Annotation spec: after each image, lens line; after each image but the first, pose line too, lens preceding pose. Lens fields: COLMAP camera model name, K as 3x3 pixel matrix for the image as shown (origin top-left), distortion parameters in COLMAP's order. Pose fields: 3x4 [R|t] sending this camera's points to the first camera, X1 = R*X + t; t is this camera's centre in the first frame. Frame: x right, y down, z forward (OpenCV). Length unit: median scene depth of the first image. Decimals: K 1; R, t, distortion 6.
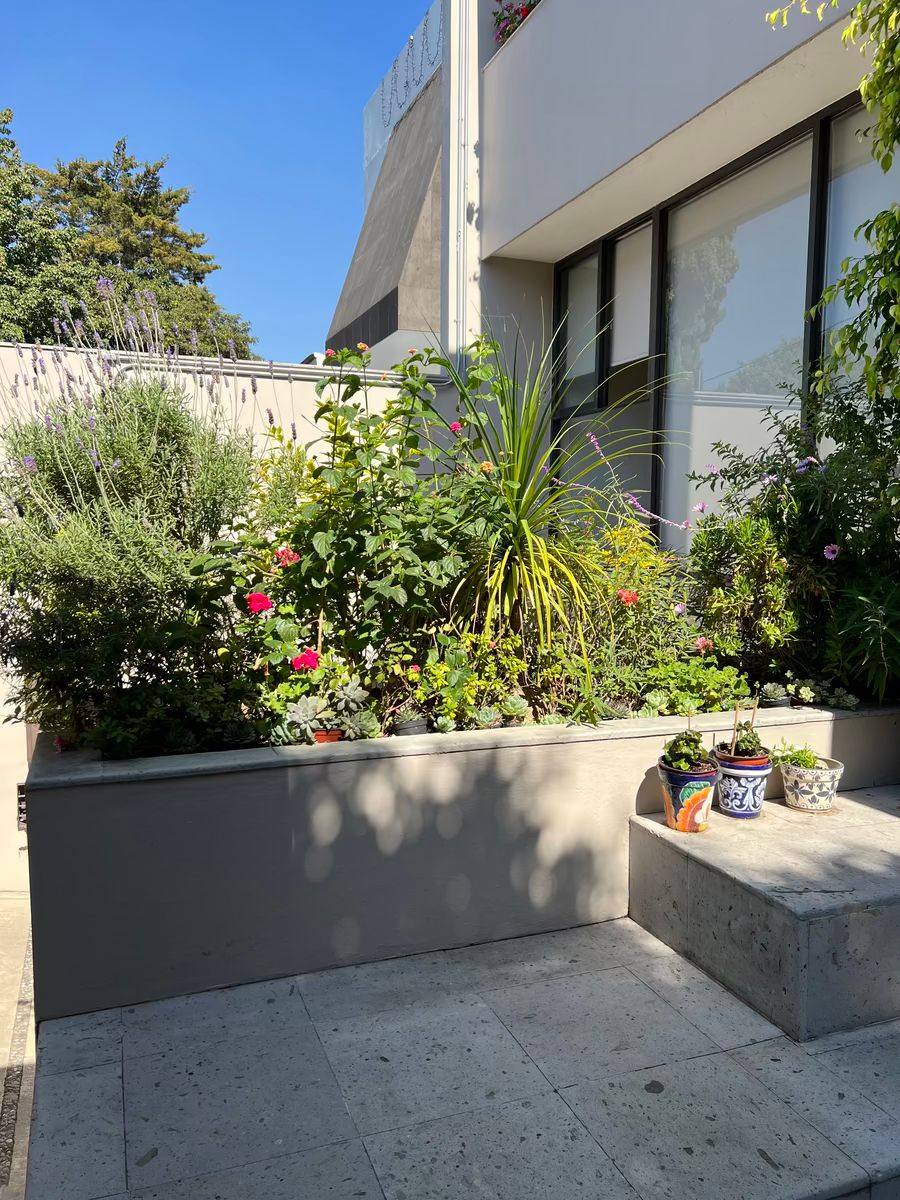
lens RADIAL K [[904.5, 0, 449.5], [0, 904.5, 600.4], [0, 0, 1]] dist [0.049662, -0.053299]
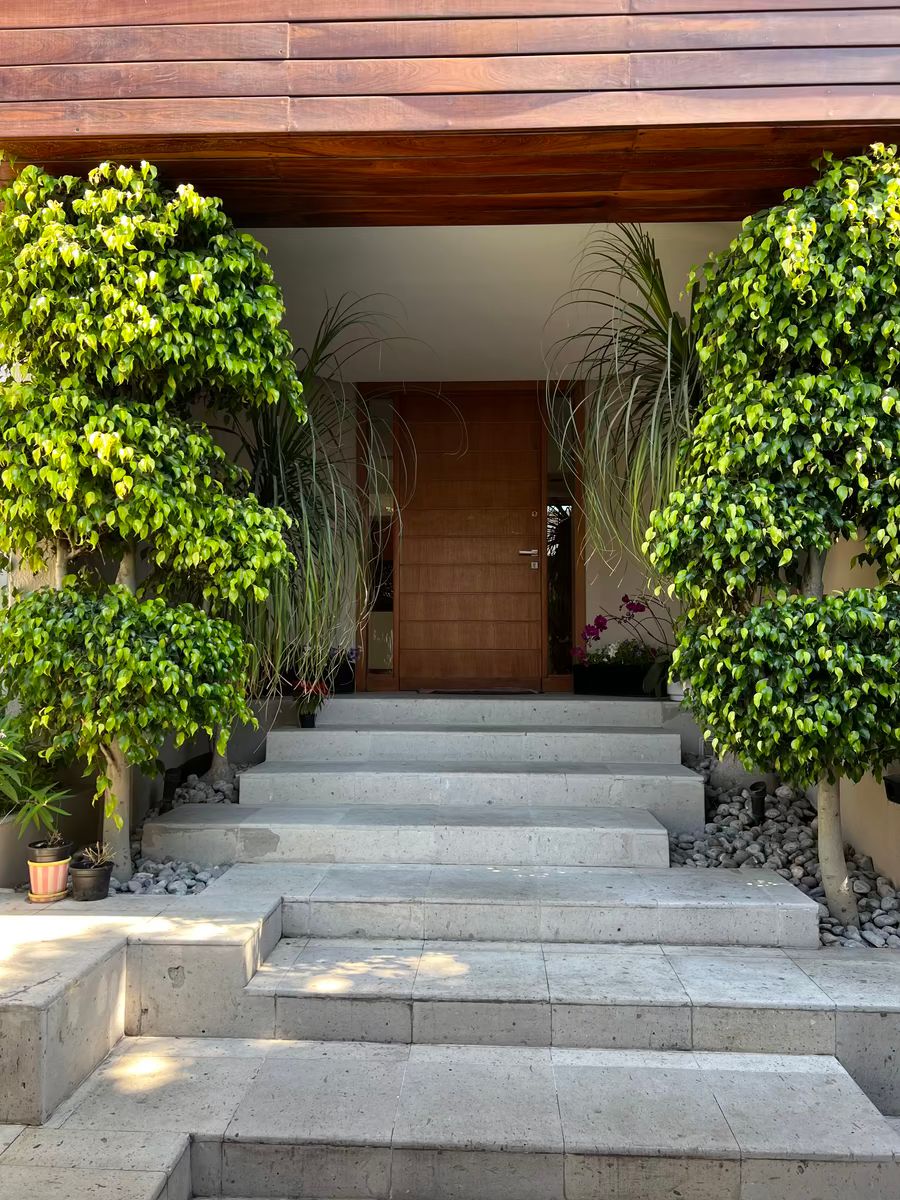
lens RADIAL K [[904.5, 0, 451.1], [0, 904.5, 600.1], [0, 0, 1]] dist [0.049662, -0.053299]
pose [[0.401926, 0.047311, 0.914449, -0.448838], [0.074750, 0.993636, -0.084263, -0.017962], [-0.912616, 0.102222, 0.395831, 0.042575]]
